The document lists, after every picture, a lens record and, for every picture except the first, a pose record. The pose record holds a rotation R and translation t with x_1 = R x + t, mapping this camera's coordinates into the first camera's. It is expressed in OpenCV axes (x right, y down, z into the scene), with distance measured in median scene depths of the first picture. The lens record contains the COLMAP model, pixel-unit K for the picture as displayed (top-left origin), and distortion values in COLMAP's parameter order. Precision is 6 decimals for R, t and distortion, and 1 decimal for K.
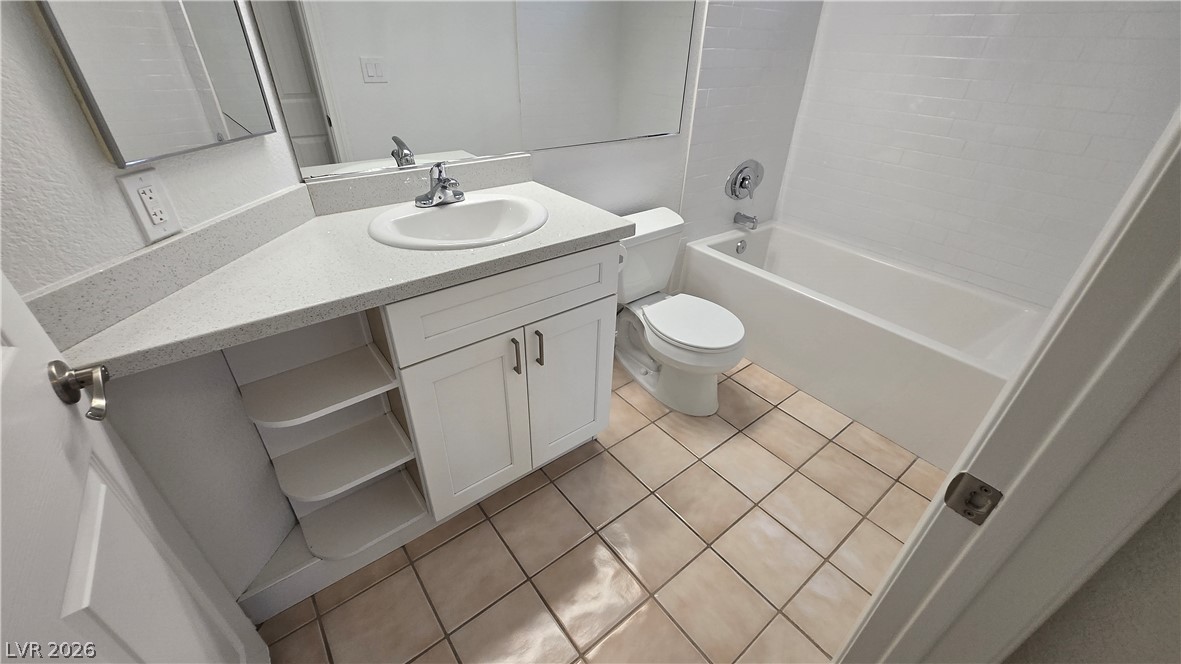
lens RADIAL K [[462.7, 0, 590.5], [0, 462.7, 332.0], [0, 0, 1]] dist [-0.001650, 0.000098]
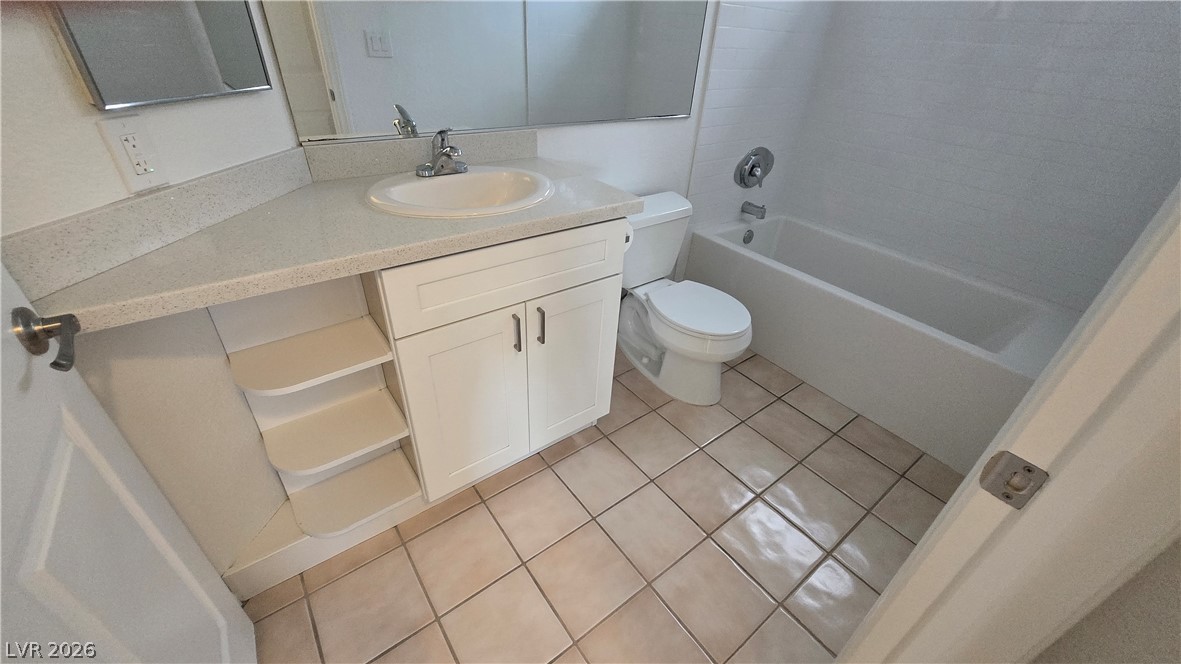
lens RADIAL K [[465.6, 0, 590.6], [0, 465.6, 326.6], [0, 0, 1]] dist [0.000493, 0.000028]
pose [[0.999583, 0.028730, -0.002823, -0.003526], [-0.028701, 0.999539, 0.009857, 0.022169], [0.003104, -0.009772, 0.999947, 0.024937]]
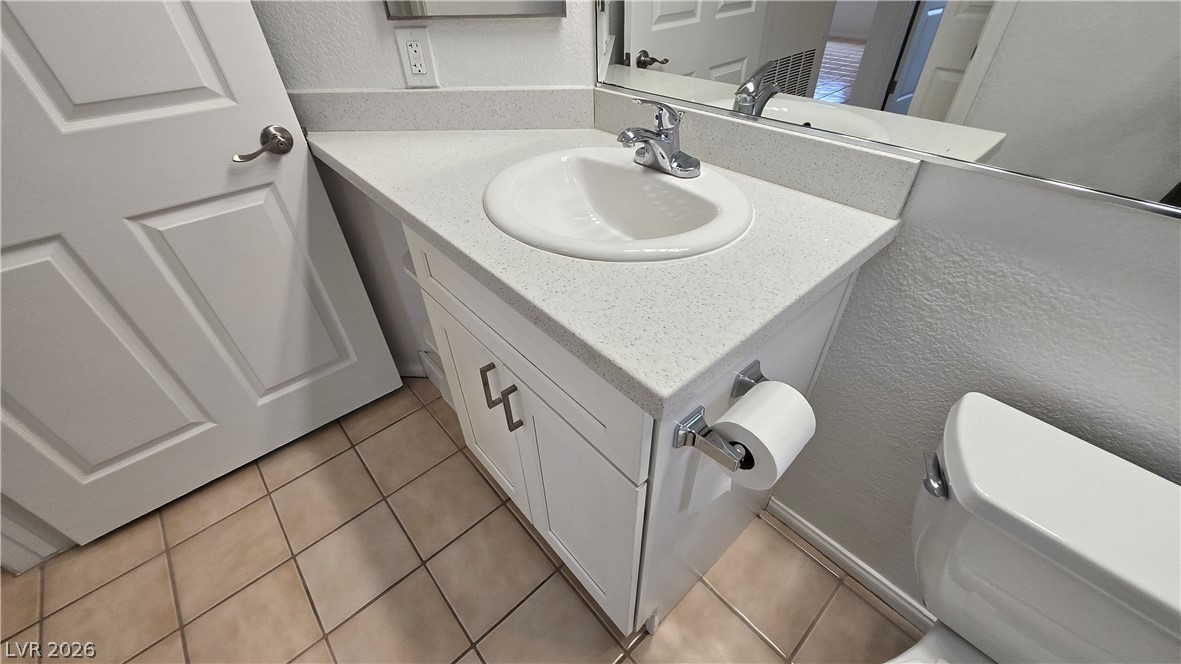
lens RADIAL K [[459.5, 0, 593.0], [0, 459.5, 328.7], [0, 0, 1]] dist [0.000845, 0.000127]
pose [[0.066879, 0.607479, -0.791516, 0.265293], [-0.514819, 0.700547, 0.494162, -0.327767], [0.854686, 0.374438, 0.359593, 0.653484]]
